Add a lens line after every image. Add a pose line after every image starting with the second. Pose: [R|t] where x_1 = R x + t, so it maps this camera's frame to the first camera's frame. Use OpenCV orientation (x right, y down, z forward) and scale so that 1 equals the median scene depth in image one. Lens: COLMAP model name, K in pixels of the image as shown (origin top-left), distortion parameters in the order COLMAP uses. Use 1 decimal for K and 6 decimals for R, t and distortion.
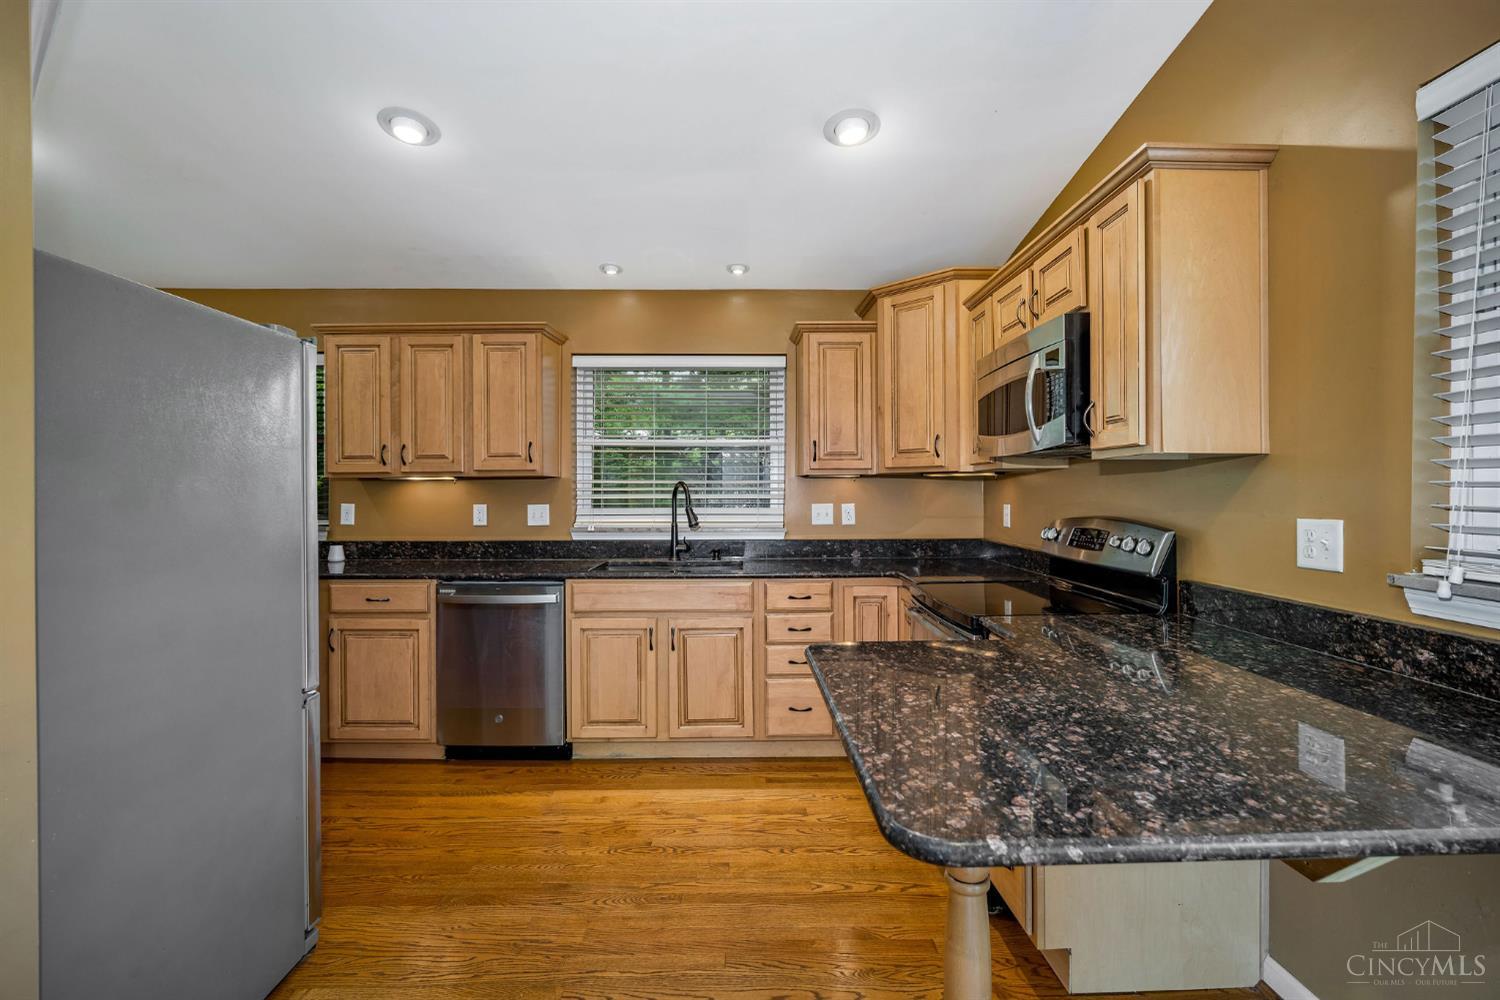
lens RADIAL K [[668.1, 0, 748.2], [0, 668.1, 488.7], [0, 0, 1]] dist [-0.015640, 0.007574]
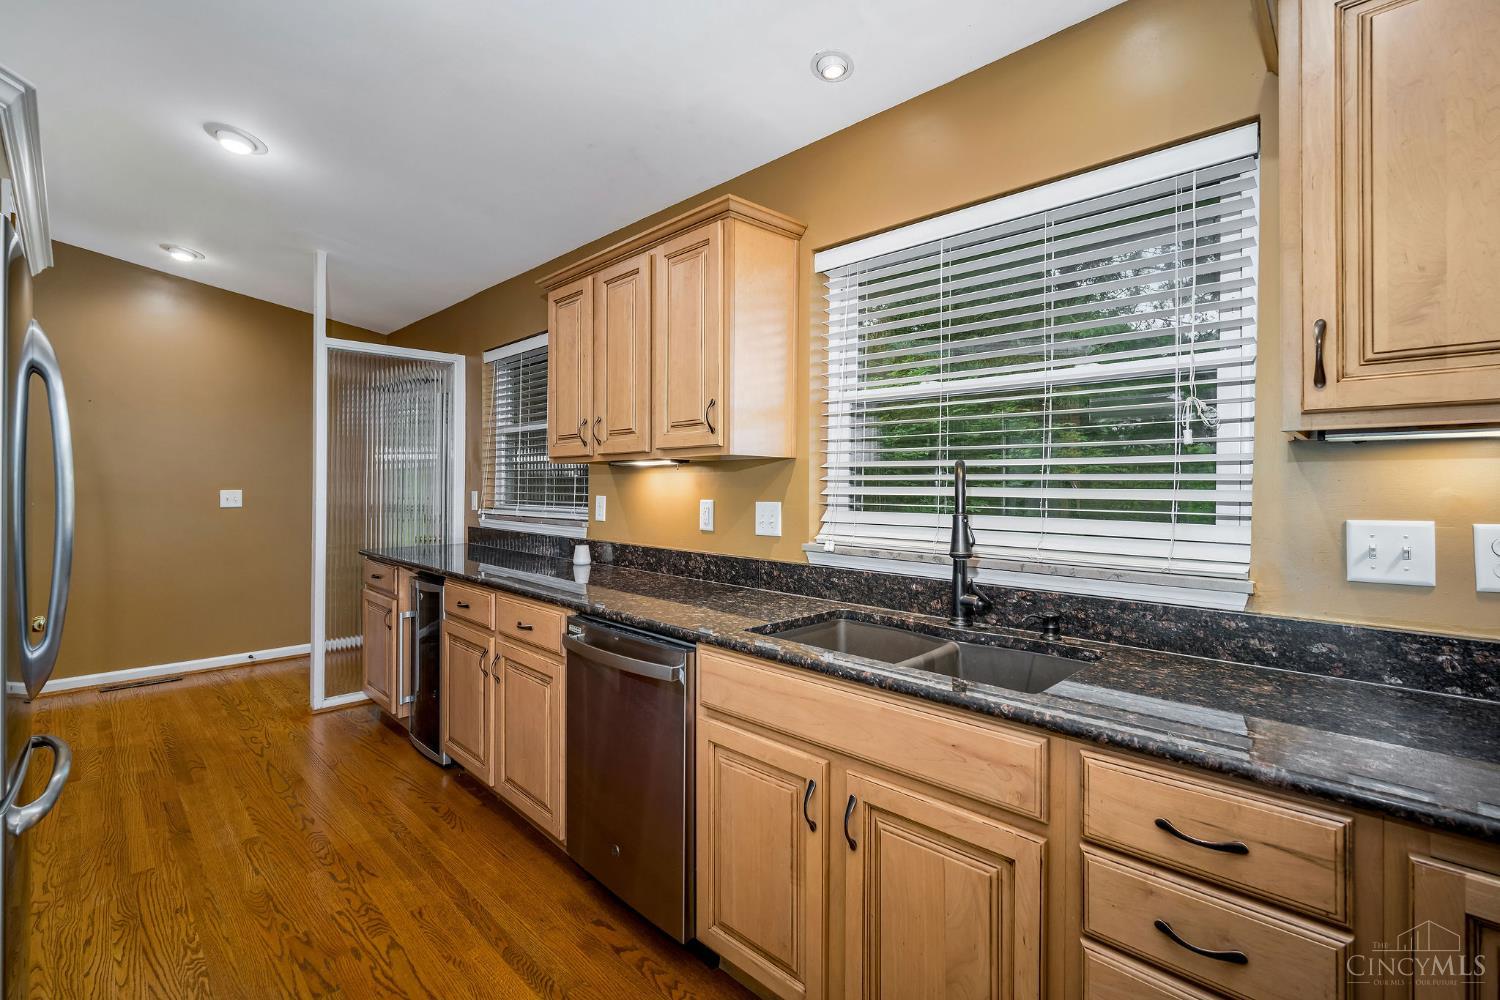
lens RADIAL K [[668.1, 0, 748.2], [0, 668.1, 488.7], [0, 0, 1]] dist [-0.015640, 0.007574]
pose [[0.707168, 0.009960, -0.706975, 0.119710], [-0.001940, 0.999924, 0.012148, 0.003359], [0.707043, -0.007219, 0.707134, 0.546448]]
